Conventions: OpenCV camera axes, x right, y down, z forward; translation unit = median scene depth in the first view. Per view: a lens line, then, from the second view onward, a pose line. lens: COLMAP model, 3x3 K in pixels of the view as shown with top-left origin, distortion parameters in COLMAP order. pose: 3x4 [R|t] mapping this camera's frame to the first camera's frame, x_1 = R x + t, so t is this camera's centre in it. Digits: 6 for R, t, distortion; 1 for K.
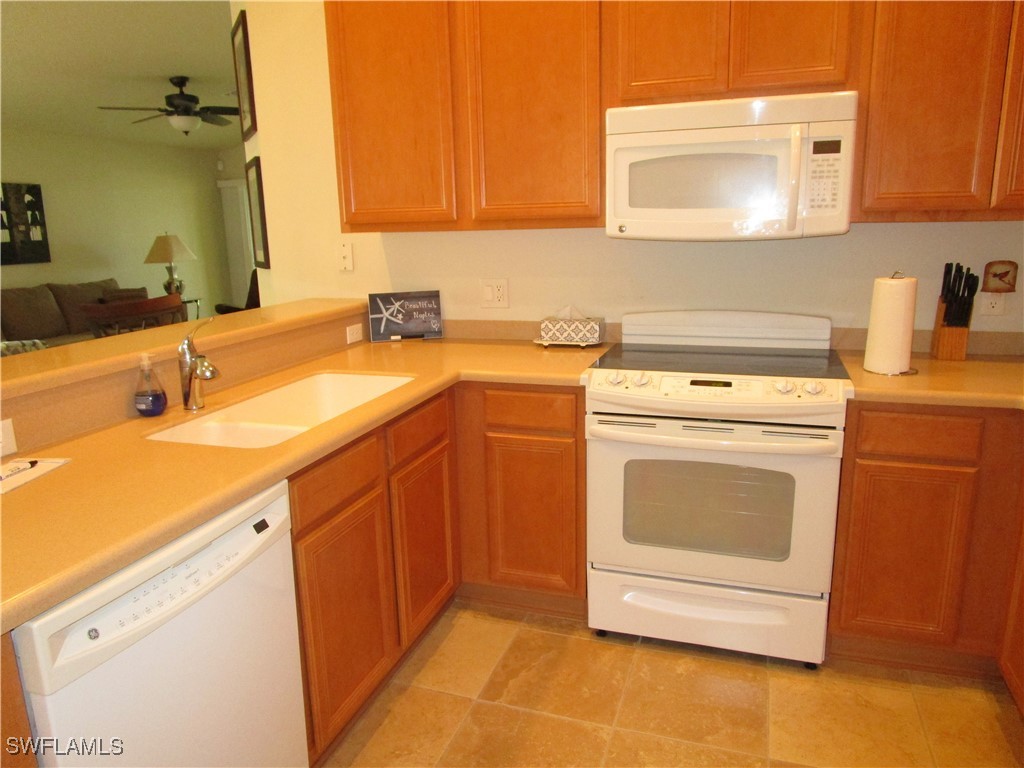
lens RADIAL K [[723.3, 0, 508.9], [0, 723.3, 385.8], [0, 0, 1]] dist [-0.033136, 0.014196]
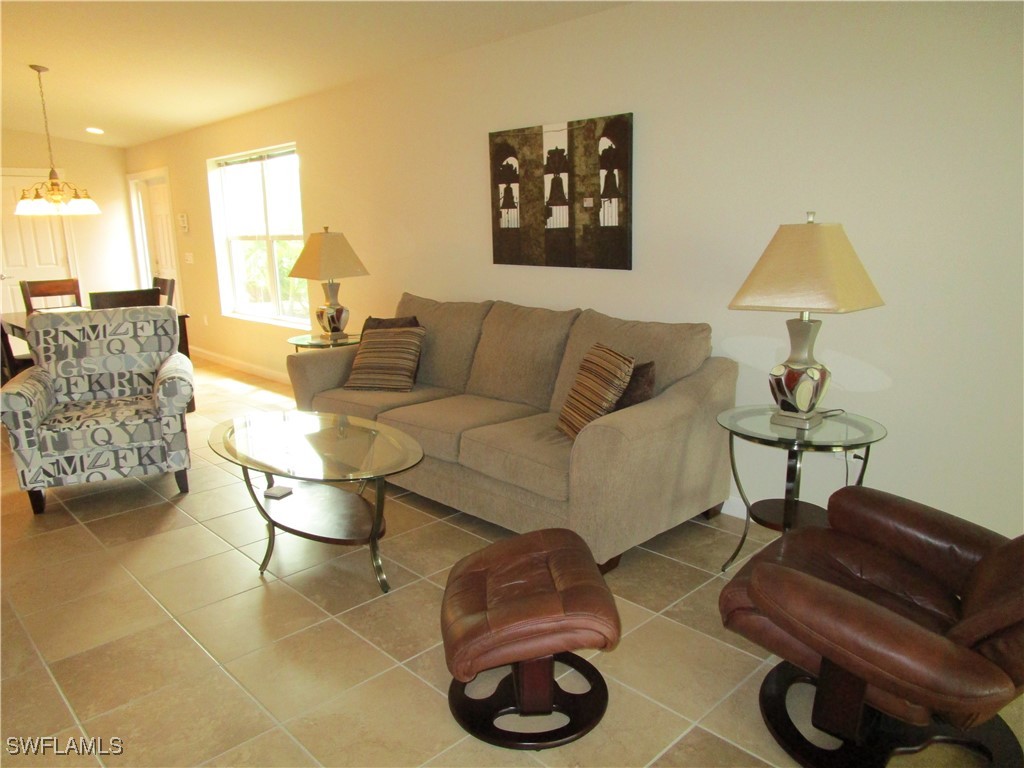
lens RADIAL K [[723.3, 0, 512.9], [0, 723.3, 380.9], [0, 0, 1]] dist [-0.033136, 0.014196]
pose [[-0.444393, 0.225605, -0.866959, -0.168910], [-0.165697, 0.930370, 0.327041, -0.293806], [0.880375, 0.288987, -0.376068, 1.324764]]
